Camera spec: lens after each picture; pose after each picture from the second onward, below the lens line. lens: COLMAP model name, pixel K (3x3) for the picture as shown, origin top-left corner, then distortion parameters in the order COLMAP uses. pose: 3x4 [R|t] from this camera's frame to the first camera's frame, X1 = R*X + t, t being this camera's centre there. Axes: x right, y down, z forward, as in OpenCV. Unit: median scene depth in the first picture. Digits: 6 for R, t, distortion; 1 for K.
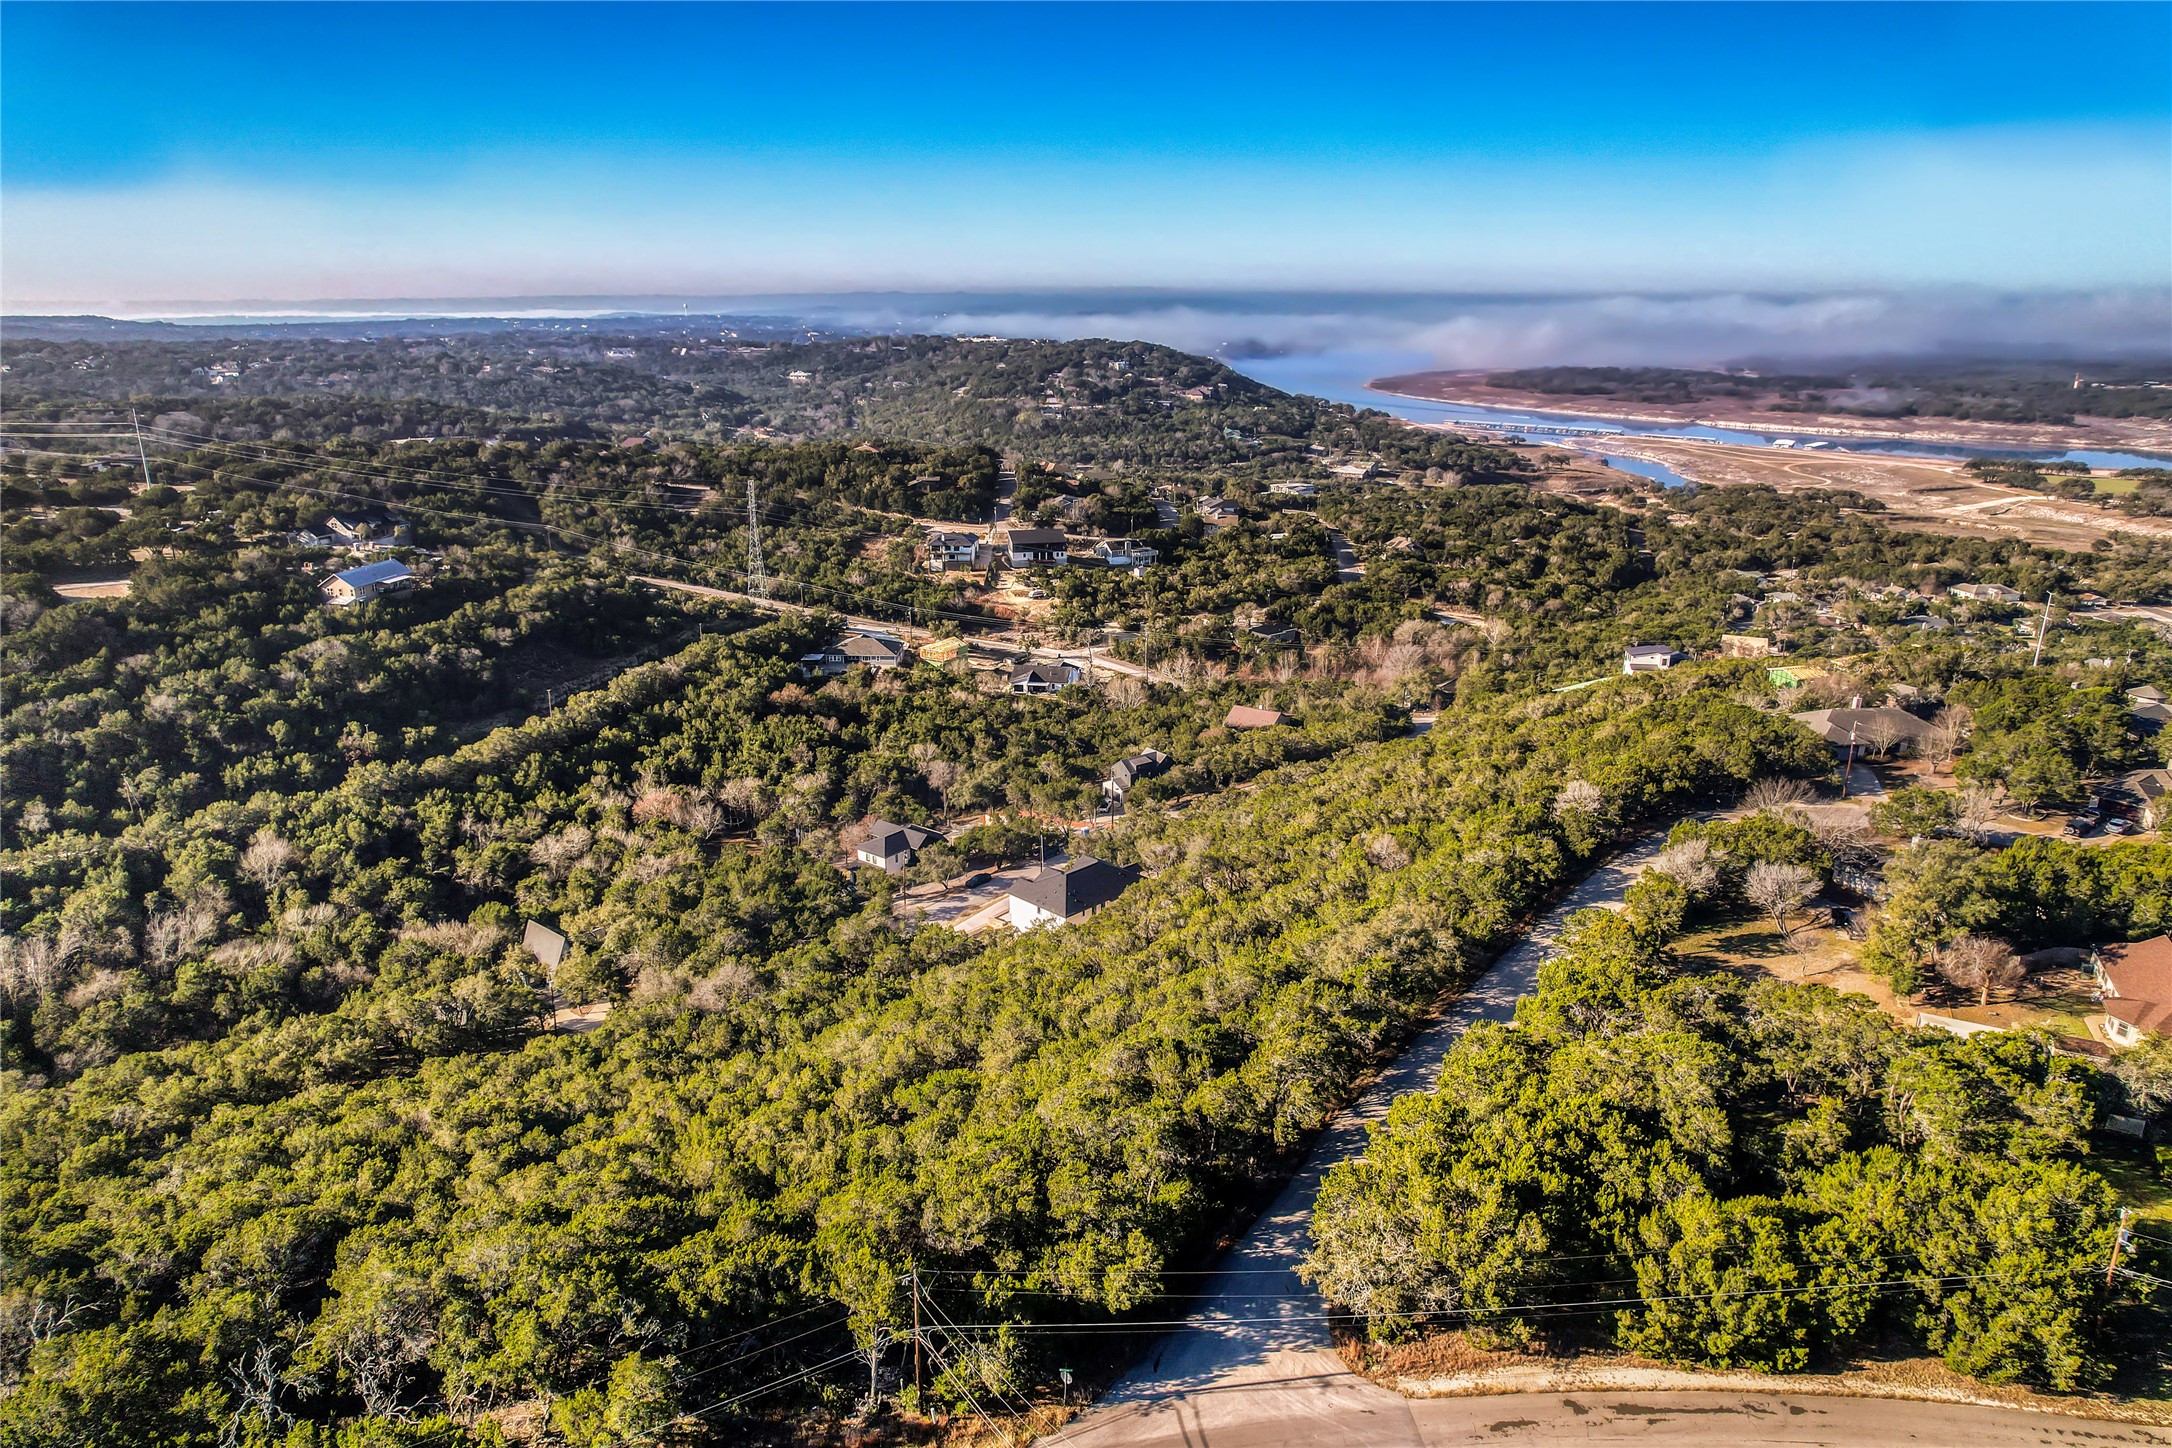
lens RADIAL K [[1385.9, 0, 1086.0], [0, 1385.9, 724.0], [0, 0, 1]] dist [-0.065890, 0.065151]
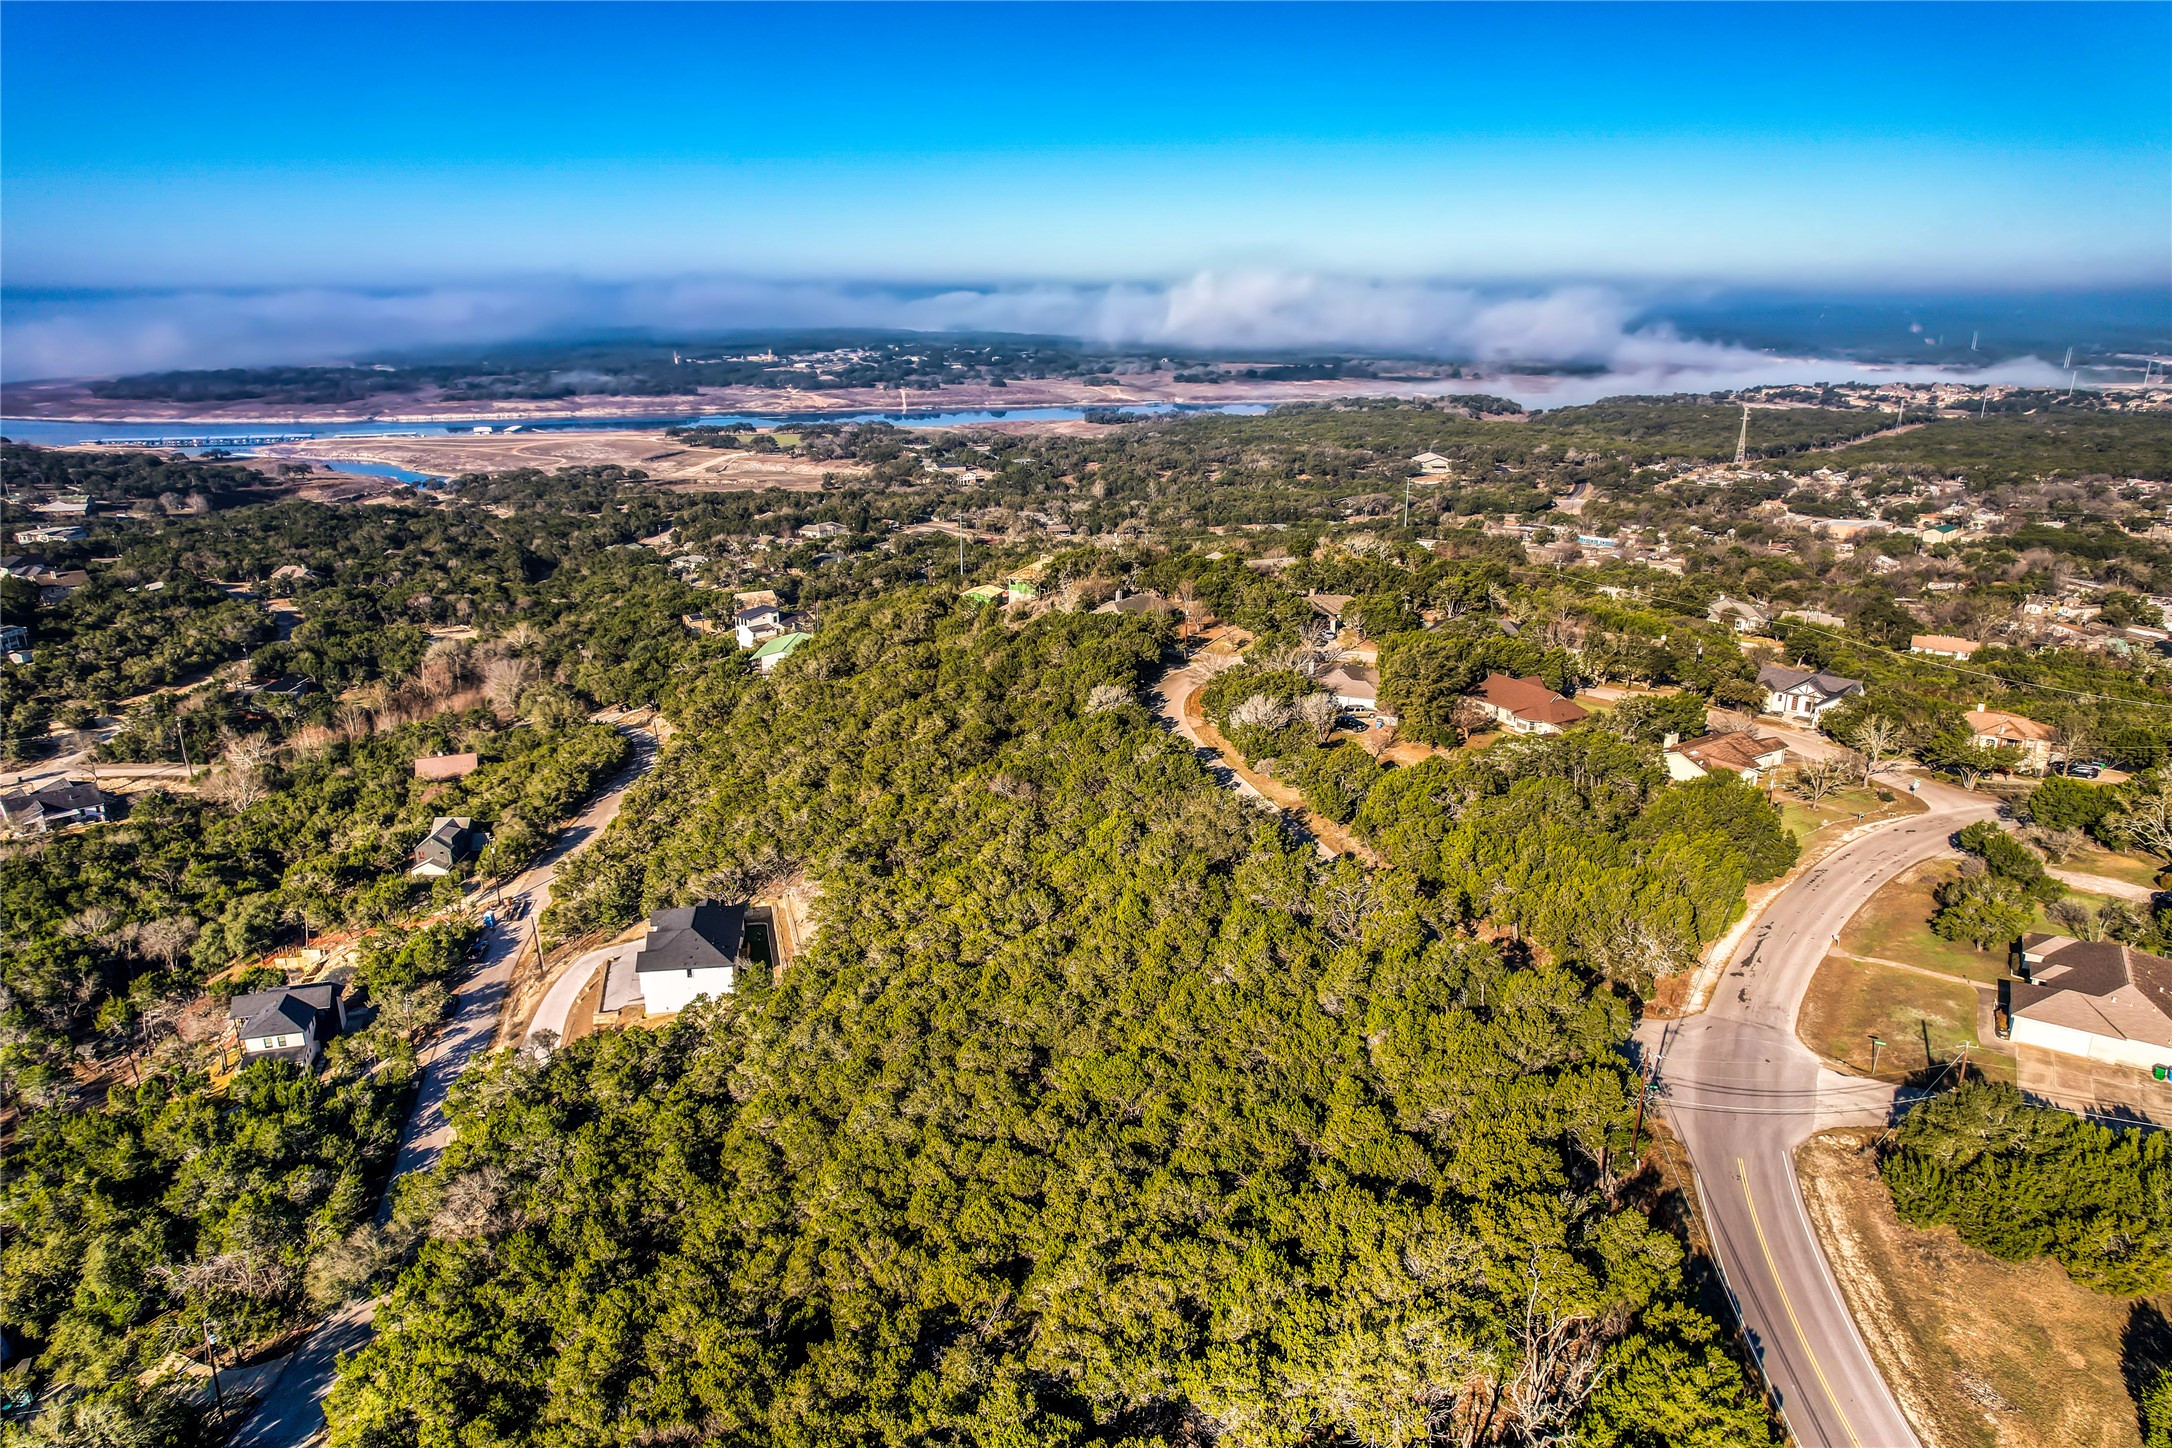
lens RADIAL K [[1385.9, 0, 1086.0], [0, 1385.9, 724.0], [0, 0, 1]] dist [-0.065890, 0.065151]
pose [[0.614174, -0.243544, 0.750651, -0.281060], [0.239677, 0.963825, 0.116606, -0.034671], [-0.751894, 0.108297, 0.650328, 0.112097]]
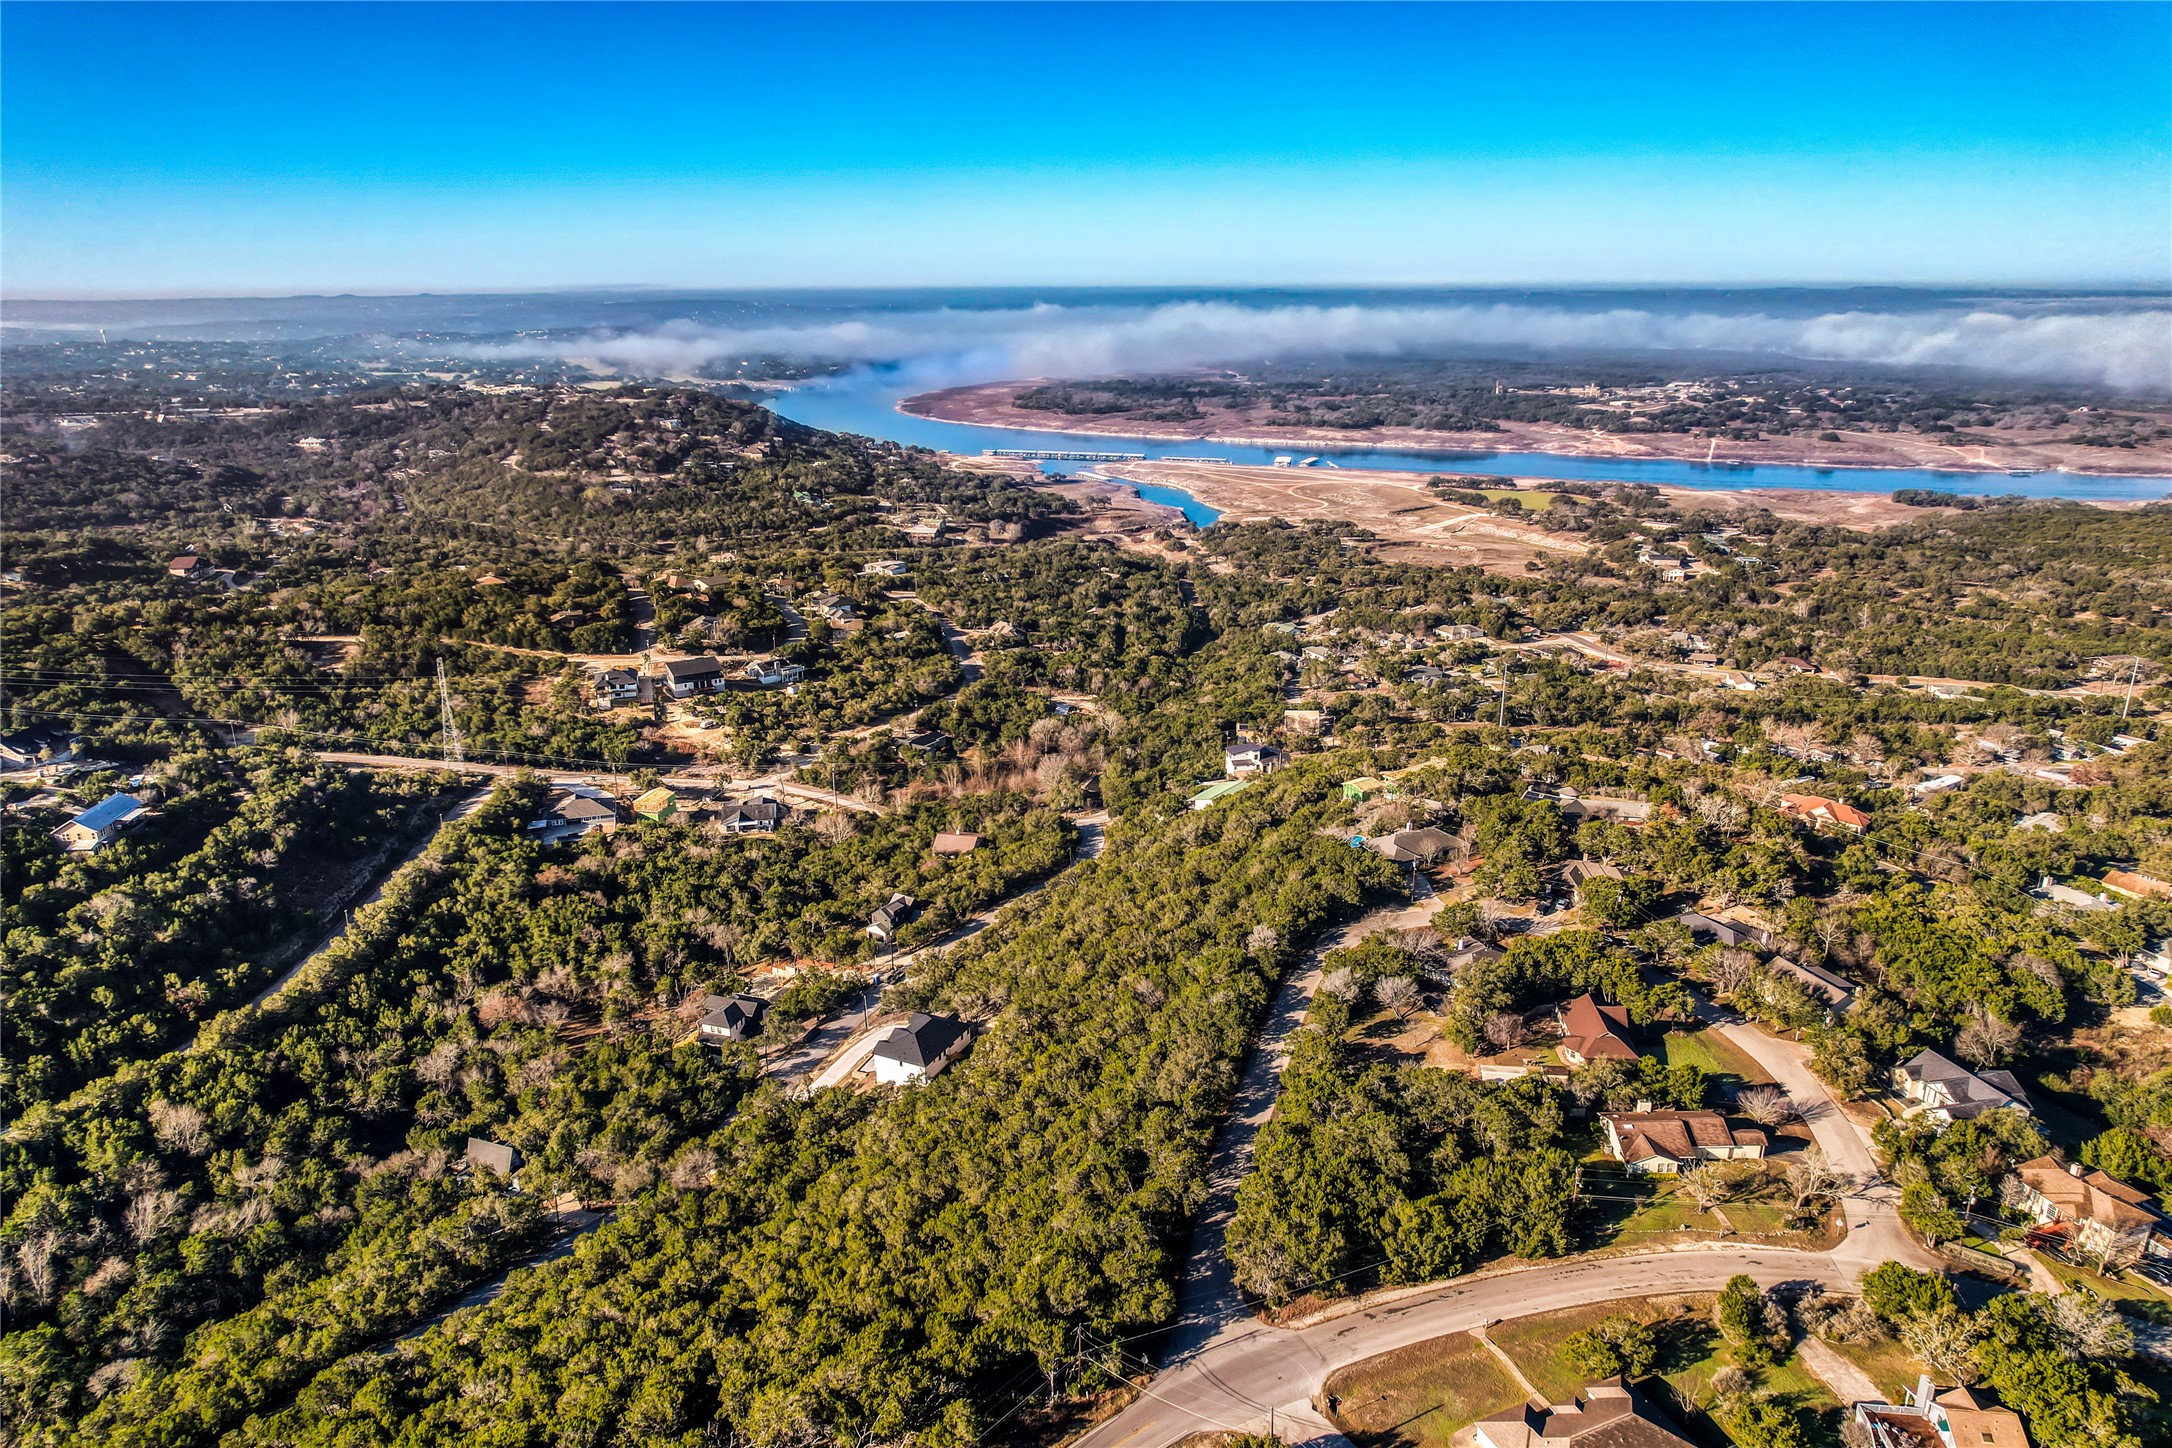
lens RADIAL K [[1385.9, 0, 1086.0], [0, 1385.9, 724.0], [0, 0, 1]] dist [-0.065890, 0.065151]
pose [[0.945151, -0.102087, 0.310271, -0.137281], [0.105515, 0.994401, 0.005762, -0.103611], [-0.309122, 0.027292, 0.950631, -0.199767]]
